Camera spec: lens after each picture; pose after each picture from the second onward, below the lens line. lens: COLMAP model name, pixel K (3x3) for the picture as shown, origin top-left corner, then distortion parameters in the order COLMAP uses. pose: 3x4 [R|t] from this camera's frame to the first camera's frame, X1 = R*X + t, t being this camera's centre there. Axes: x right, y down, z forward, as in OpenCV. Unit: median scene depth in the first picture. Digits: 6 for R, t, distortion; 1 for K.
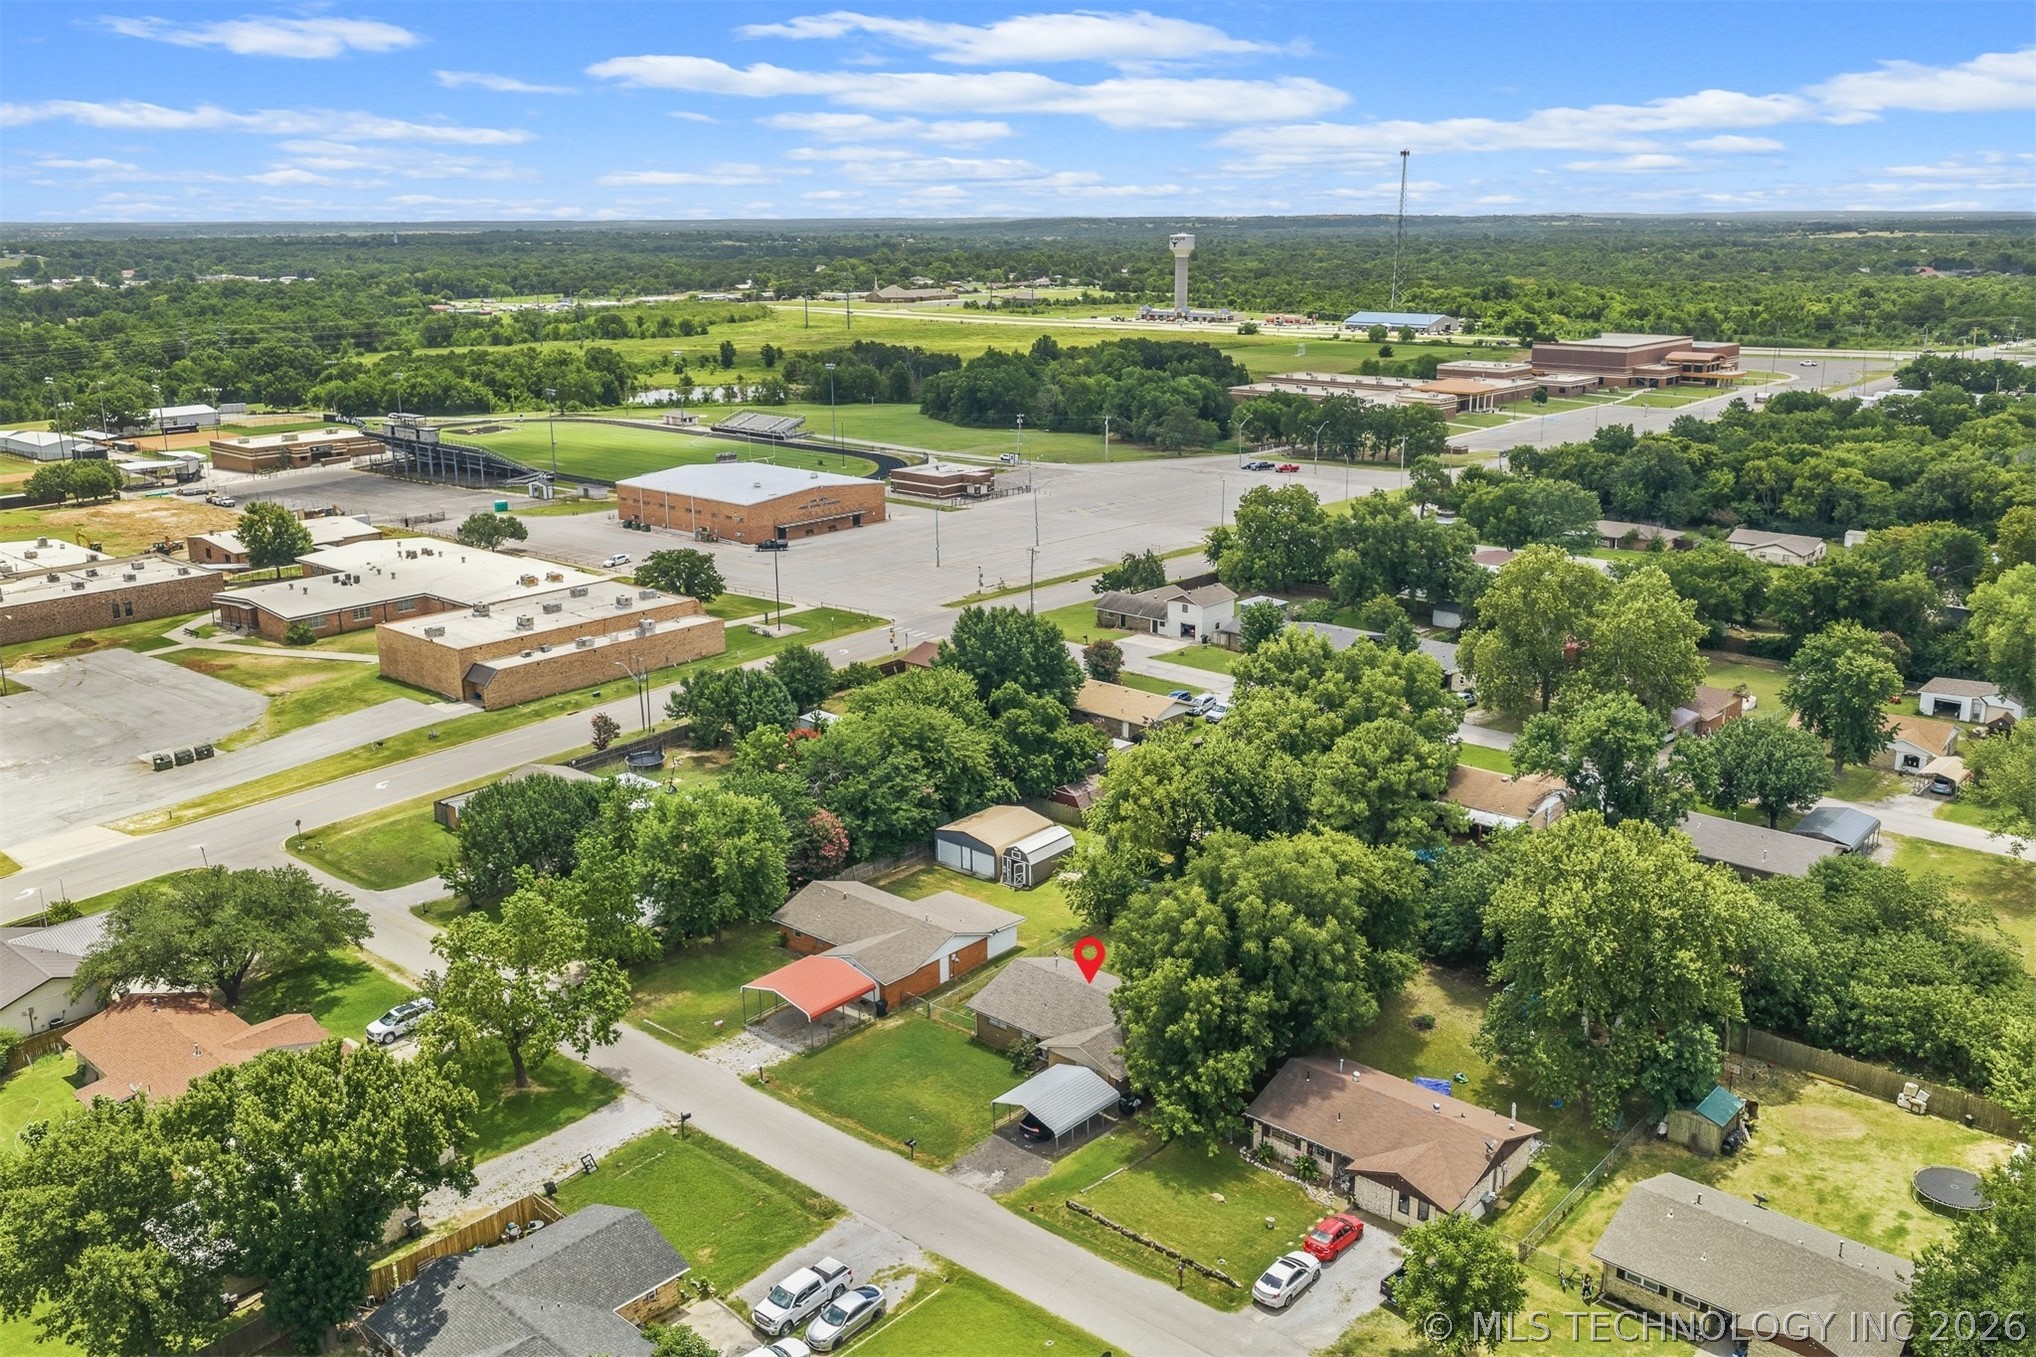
lens RADIAL K [[1683.2, 0, 1018.0], [0, 1683.2, 678.5], [0, 0, 1]] dist [0.006494, -0.019727]
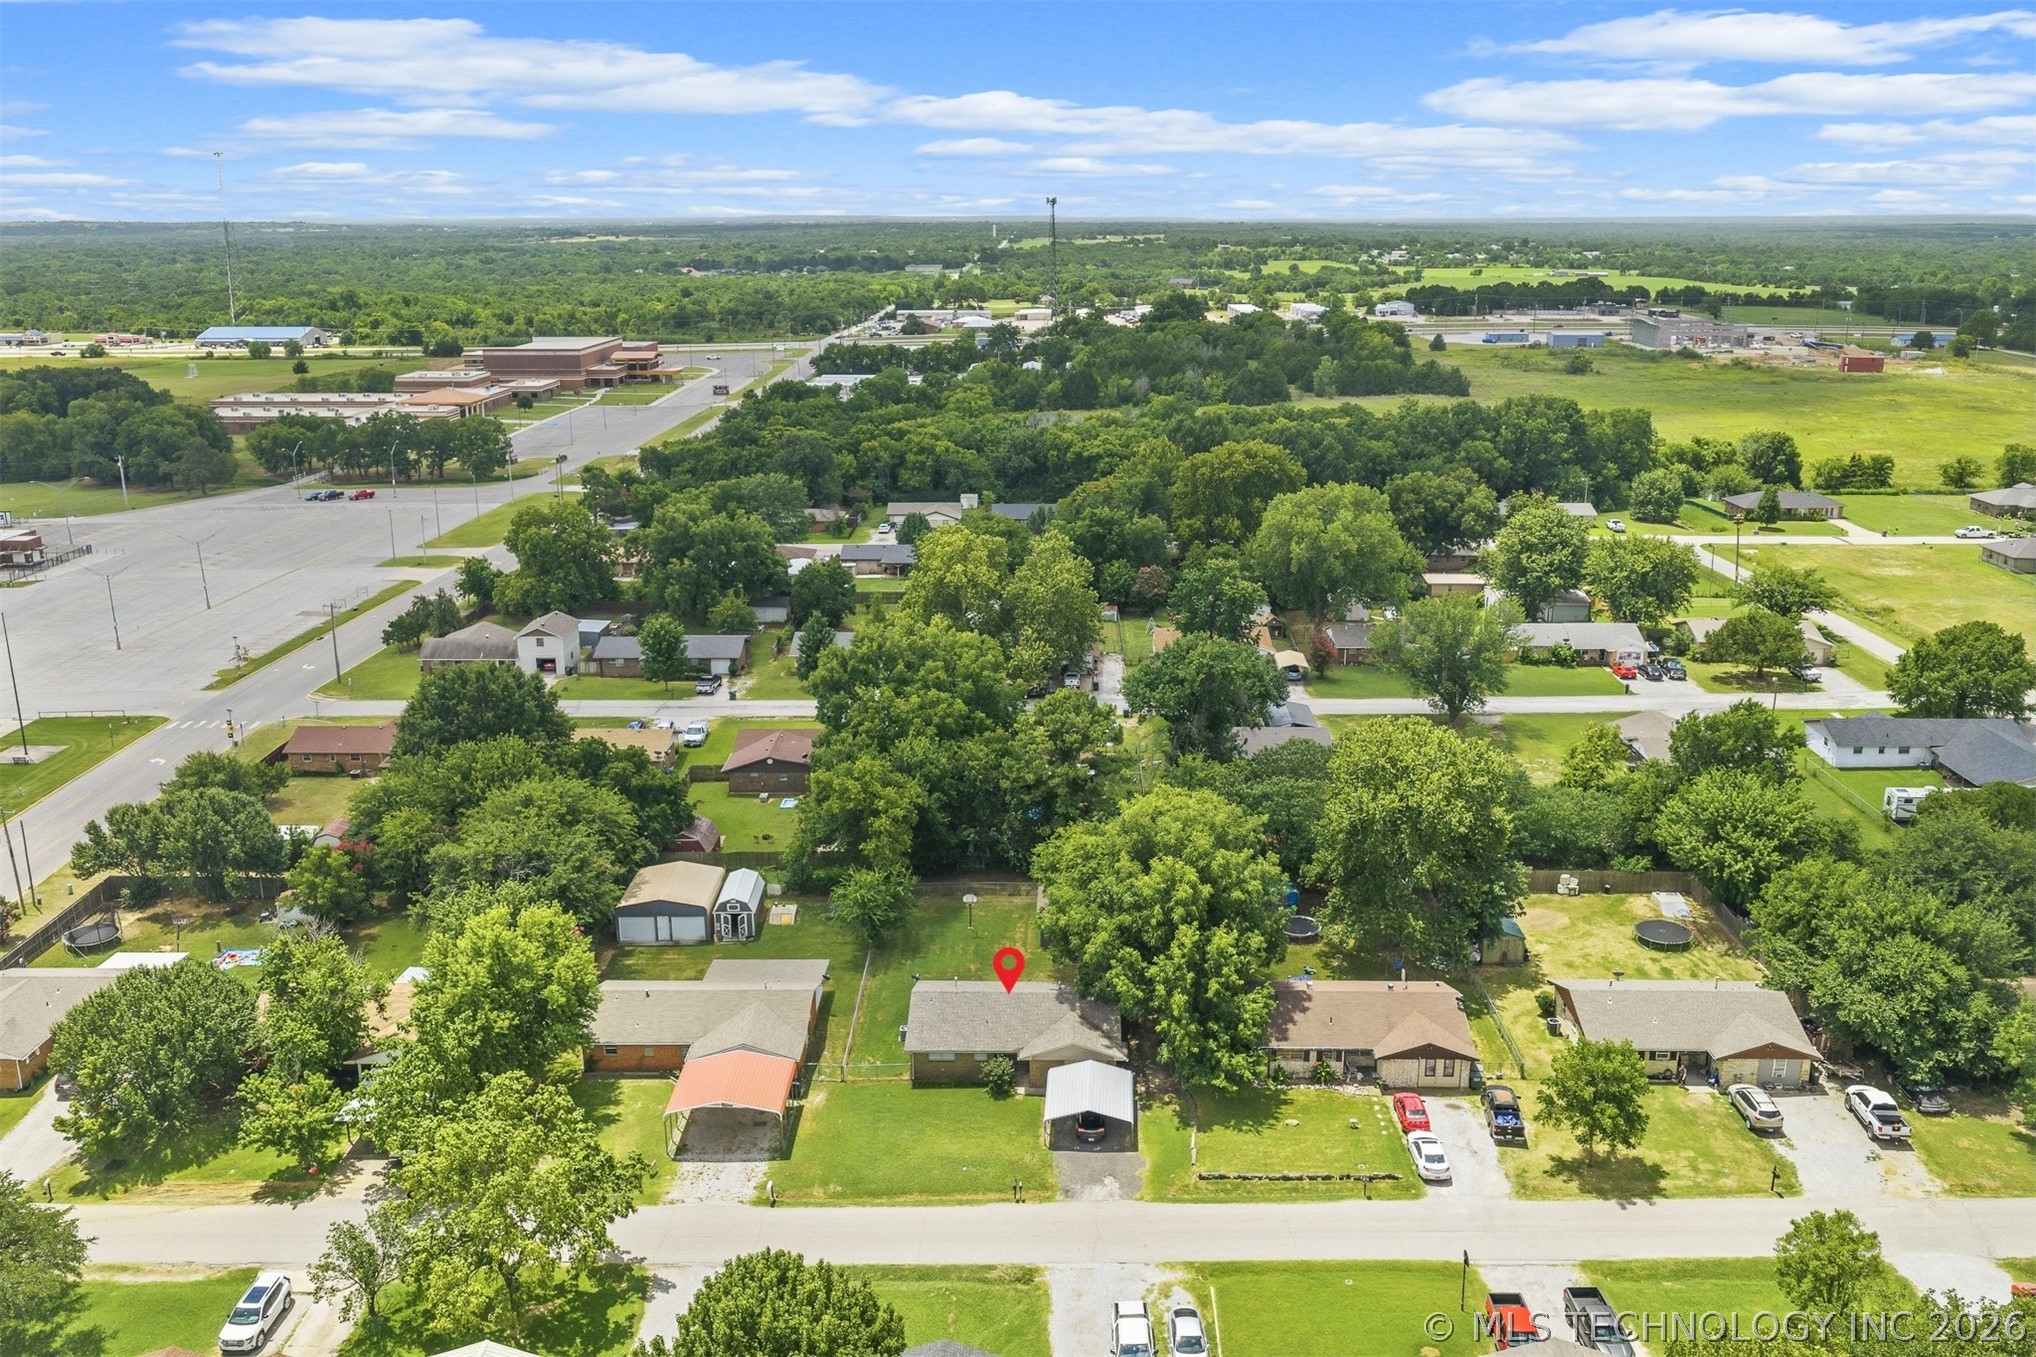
lens RADIAL K [[1683.2, 0, 1018.0], [0, 1683.2, 678.5], [0, 0, 1]] dist [0.006494, -0.019727]
pose [[0.757115, -0.169903, 0.630801, -0.219158], [0.172119, 0.983351, 0.058275, -0.022973], [-0.630200, 0.064452, 0.773753, 0.083602]]
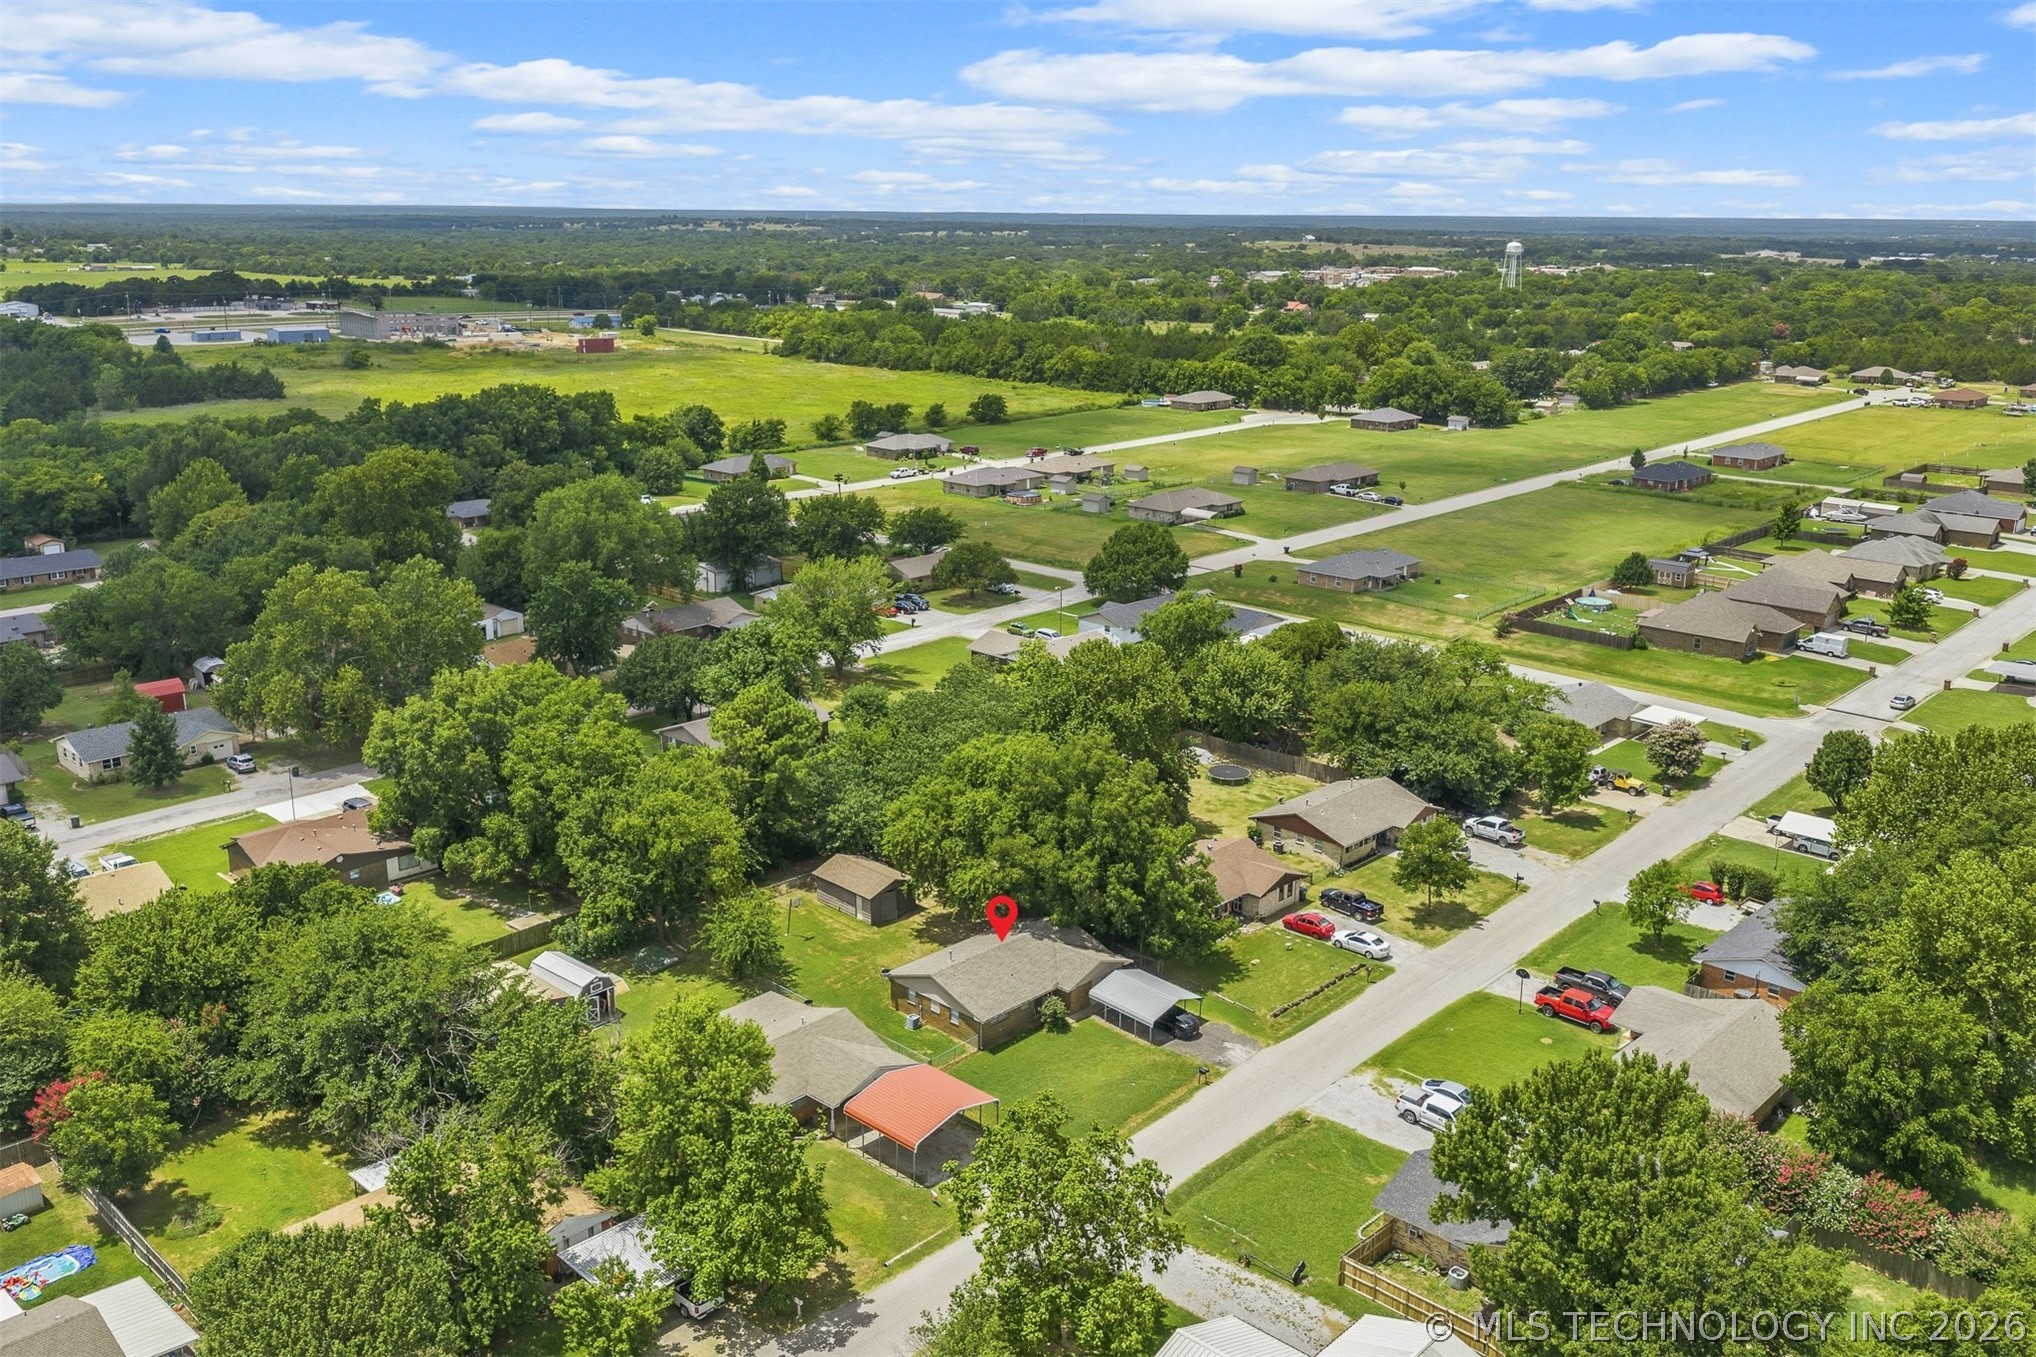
lens RADIAL K [[1683.2, 0, 1018.0], [0, 1683.2, 678.5], [0, 0, 1]] dist [0.006494, -0.019727]
pose [[0.029288, -0.260936, 0.964912, -0.374513], [0.255361, 0.935246, 0.245163, -0.093268], [-0.966402, 0.239221, 0.094024, 0.336357]]
